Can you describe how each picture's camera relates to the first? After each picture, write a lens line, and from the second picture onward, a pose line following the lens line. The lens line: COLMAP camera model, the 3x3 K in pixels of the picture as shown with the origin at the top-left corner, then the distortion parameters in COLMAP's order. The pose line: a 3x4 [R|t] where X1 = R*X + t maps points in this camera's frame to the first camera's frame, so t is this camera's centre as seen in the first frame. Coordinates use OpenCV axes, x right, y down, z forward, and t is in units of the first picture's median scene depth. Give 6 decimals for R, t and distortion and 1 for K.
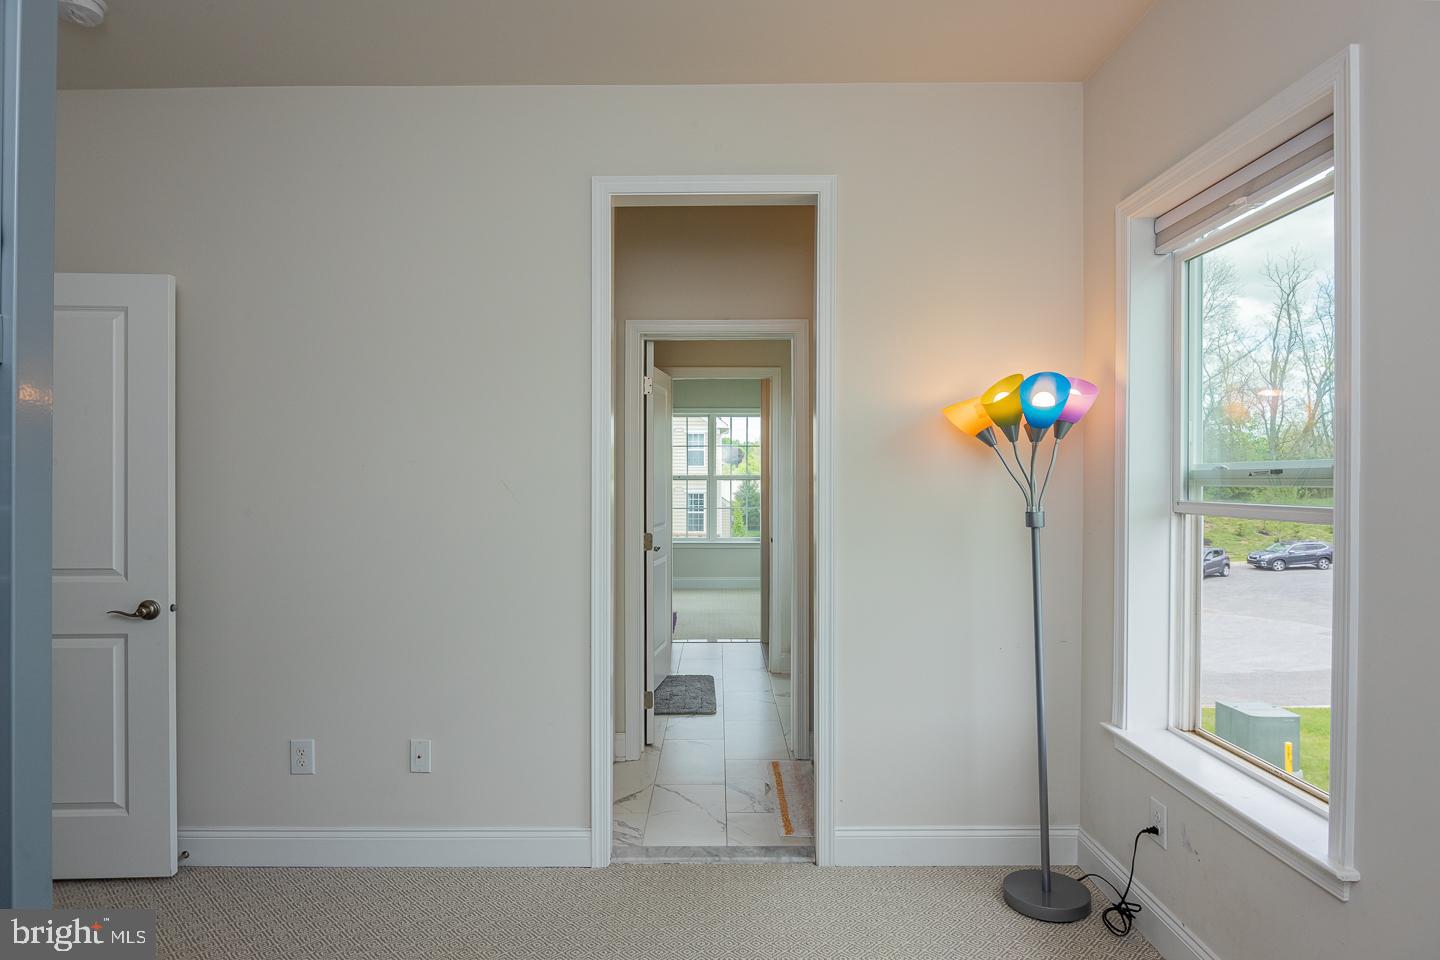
lens RADIAL K [[797.0, 0, 722.9], [0, 797.0, 480.3], [0, 0, 1]] dist [-0.016849, -0.001775]
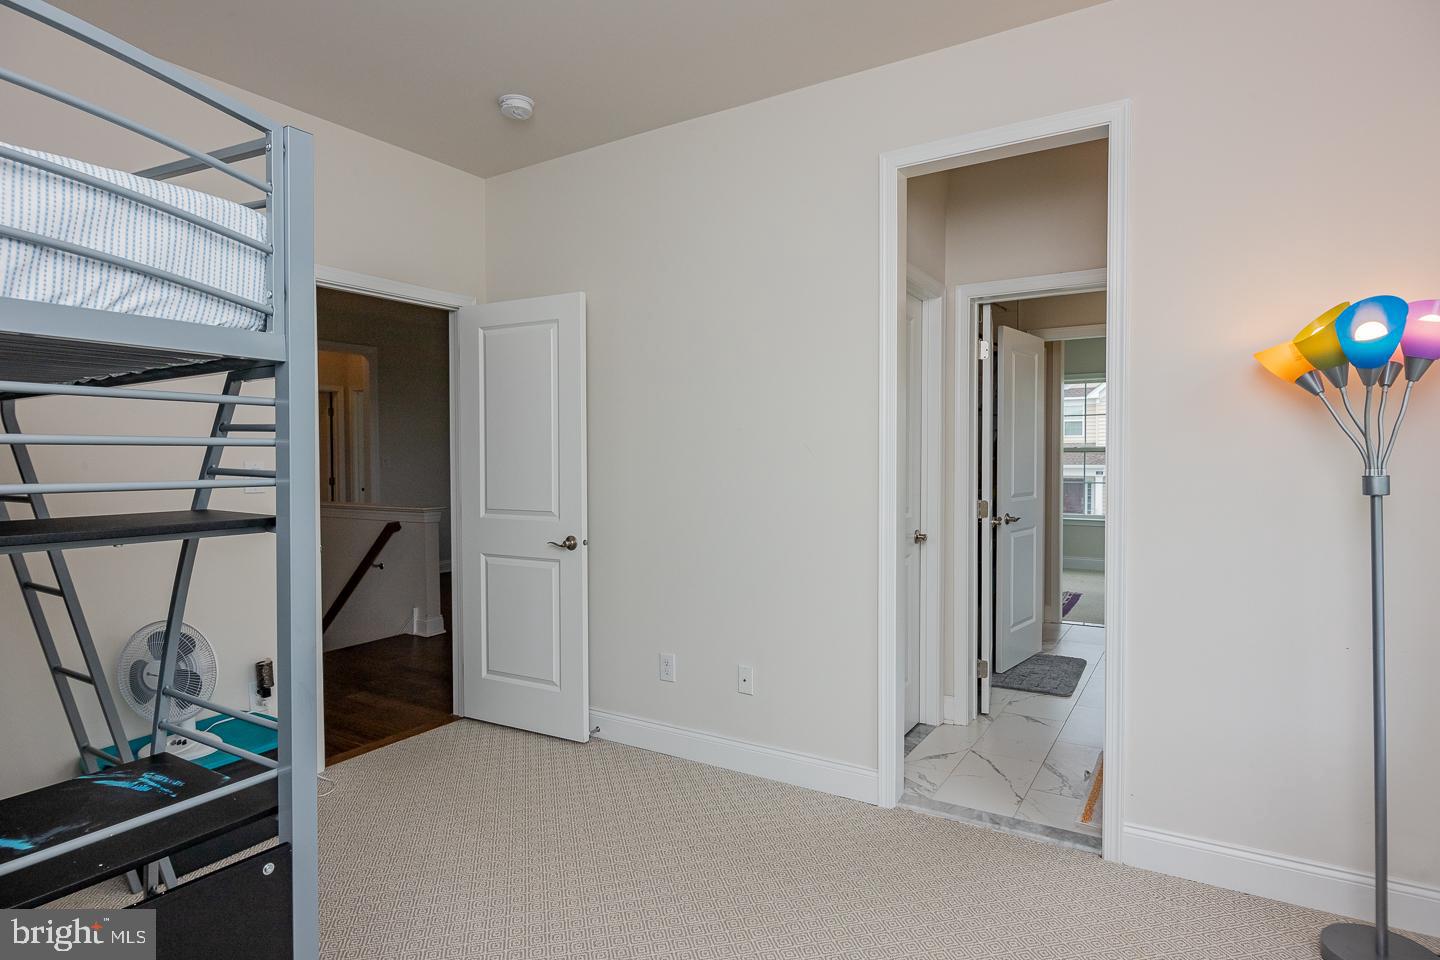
lens RADIAL K [[797.0, 0, 713.2], [0, 797.0, 477.0], [0, 0, 1]] dist [-0.016849, -0.001775]
pose [[0.835989, 0.013417, -0.548582, 0.225543], [0.000422, 0.999685, 0.025092, 0.017192], [0.548746, -0.021208, 0.835720, -0.006595]]
